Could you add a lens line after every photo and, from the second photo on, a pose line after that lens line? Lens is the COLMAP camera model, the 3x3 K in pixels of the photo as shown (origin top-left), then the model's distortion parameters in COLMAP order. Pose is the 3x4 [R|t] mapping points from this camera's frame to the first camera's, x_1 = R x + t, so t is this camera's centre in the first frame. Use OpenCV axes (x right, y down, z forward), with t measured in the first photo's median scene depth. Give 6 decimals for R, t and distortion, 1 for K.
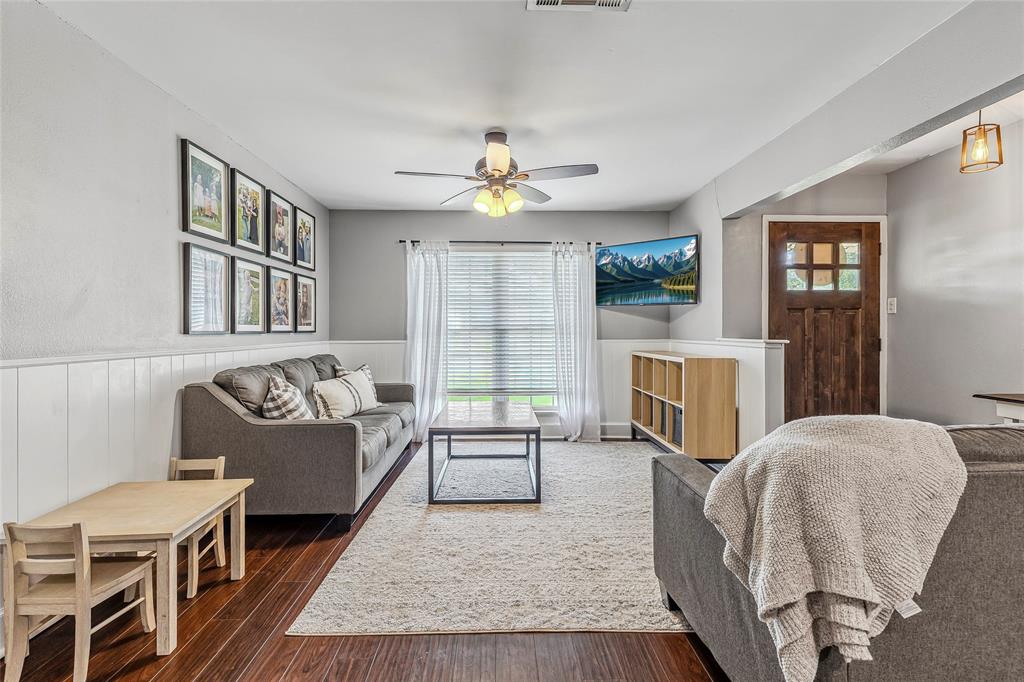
lens RADIAL K [[454.7, 0, 521.7], [0, 454.7, 330.1], [0, 0, 1]] dist [0.003347, -0.000518]
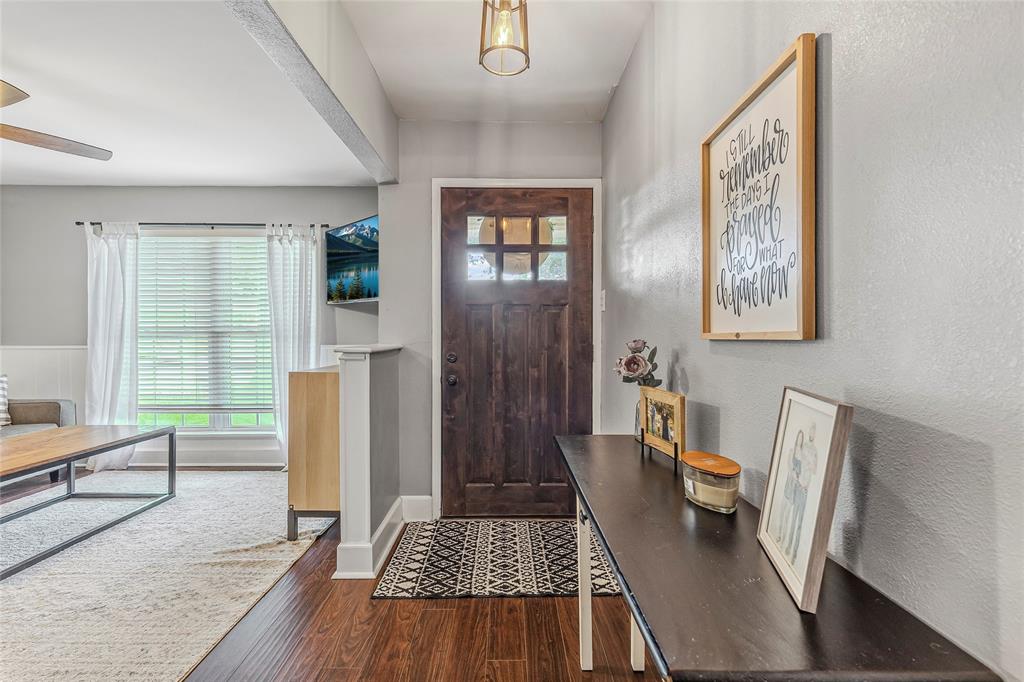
lens RADIAL K [[454.7, 0, 510.1], [0, 454.7, 338.4], [0, 0, 1]] dist [0.003347, -0.000518]
pose [[0.999918, 0.000944, -0.012807, 0.658093], [-0.000788, 0.999925, 0.012220, -0.001267], [0.012817, -0.012209, 0.999843, 0.251933]]
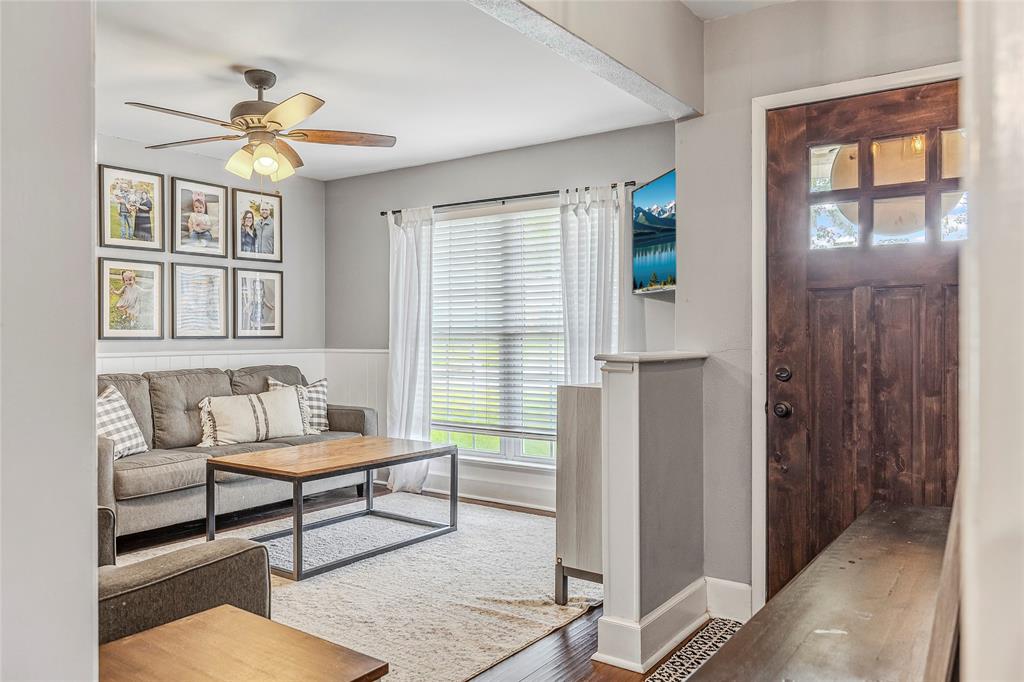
lens RADIAL K [[749.6, 0, 512.4], [0, 749.6, 338.0], [0, 0, 1]] dist [0.006489, -0.000334]
pose [[0.805164, 0.002622, -0.593047, 0.788245], [0.000295, 0.999988, 0.004821, -0.001552], [0.593052, -0.004056, 0.805154, 0.198923]]
